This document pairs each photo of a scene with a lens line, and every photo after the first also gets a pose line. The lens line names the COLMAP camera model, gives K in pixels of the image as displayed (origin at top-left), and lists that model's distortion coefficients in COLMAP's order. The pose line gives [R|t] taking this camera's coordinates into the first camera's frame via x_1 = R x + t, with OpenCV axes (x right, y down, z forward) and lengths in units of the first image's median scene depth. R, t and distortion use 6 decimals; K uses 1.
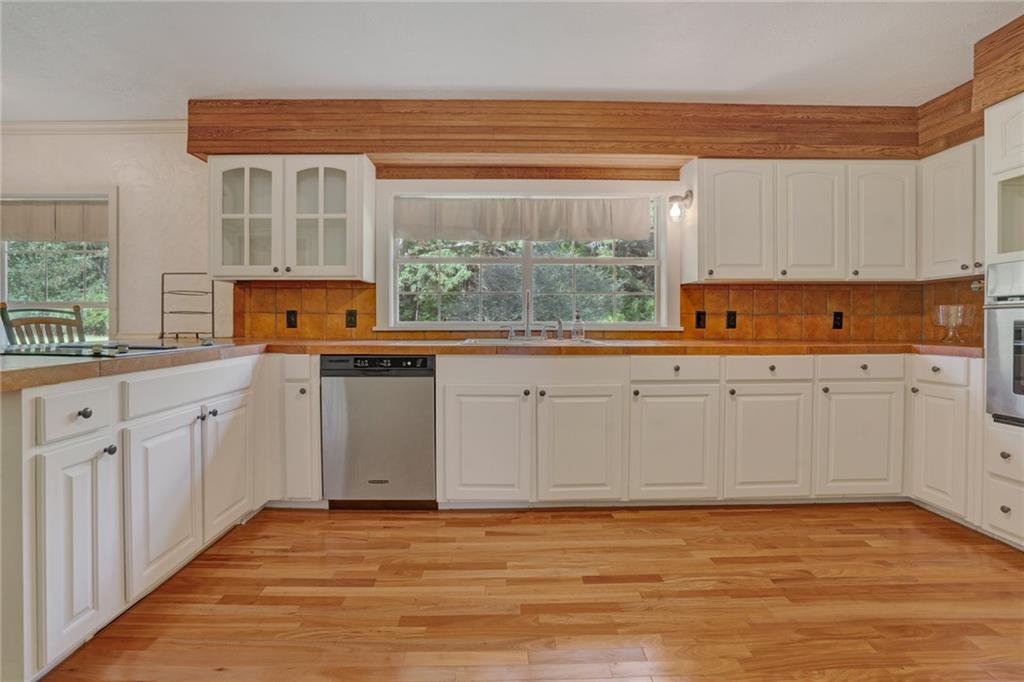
lens RADIAL K [[489.1, 0, 511.7], [0, 489.1, 335.3], [0, 0, 1]] dist [-0.038263, 0.000452]
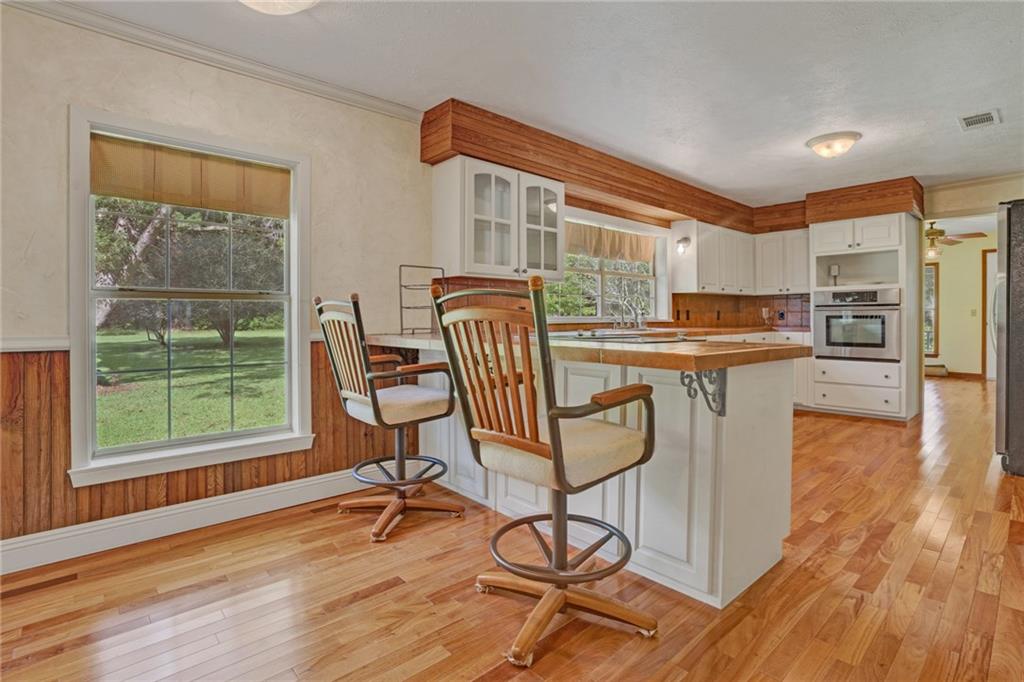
lens RADIAL K [[487.4, 0, 512.6], [0, 487.4, 320.0], [0, 0, 1]] dist [-0.074587, 0.000092]
pose [[0.758300, -0.006378, 0.651875, -1.240291], [0.019182, 0.999737, -0.012531, -0.006717], [-0.651624, 0.022007, 0.758223, 0.151867]]
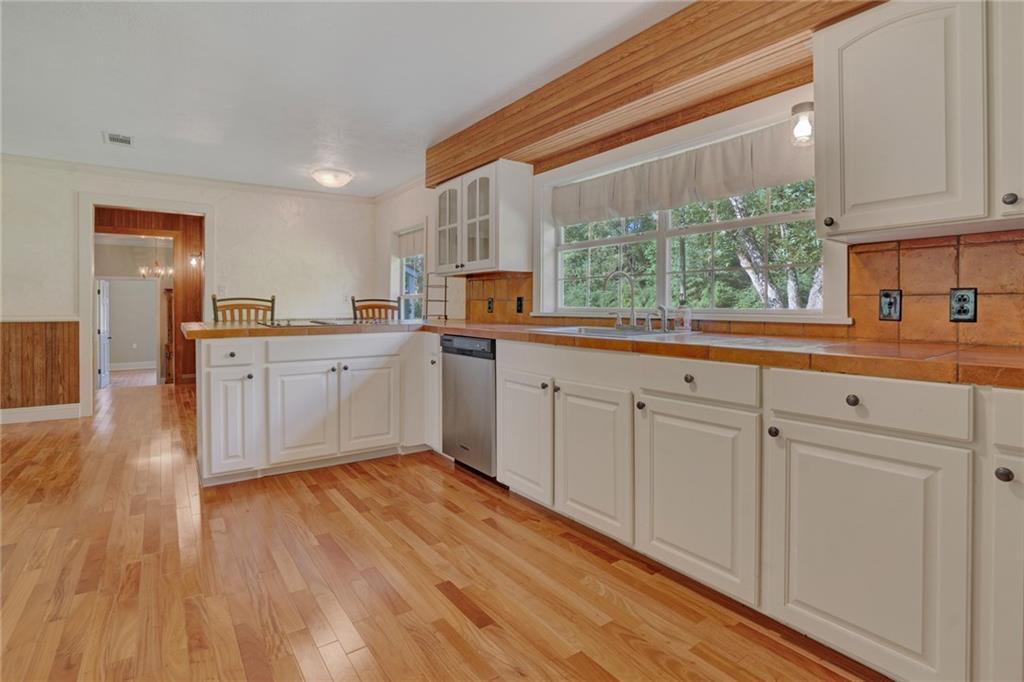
lens RADIAL K [[505.2, 0, 511.3], [0, 505.2, 309.2], [0, 0, 1]] dist [-0.029069, 0.000192]
pose [[0.569047, 0.004628, -0.822292, 0.692030], [-0.024406, 0.999639, -0.011264, -0.012142], [0.821942, 0.026479, 0.568955, 0.368052]]
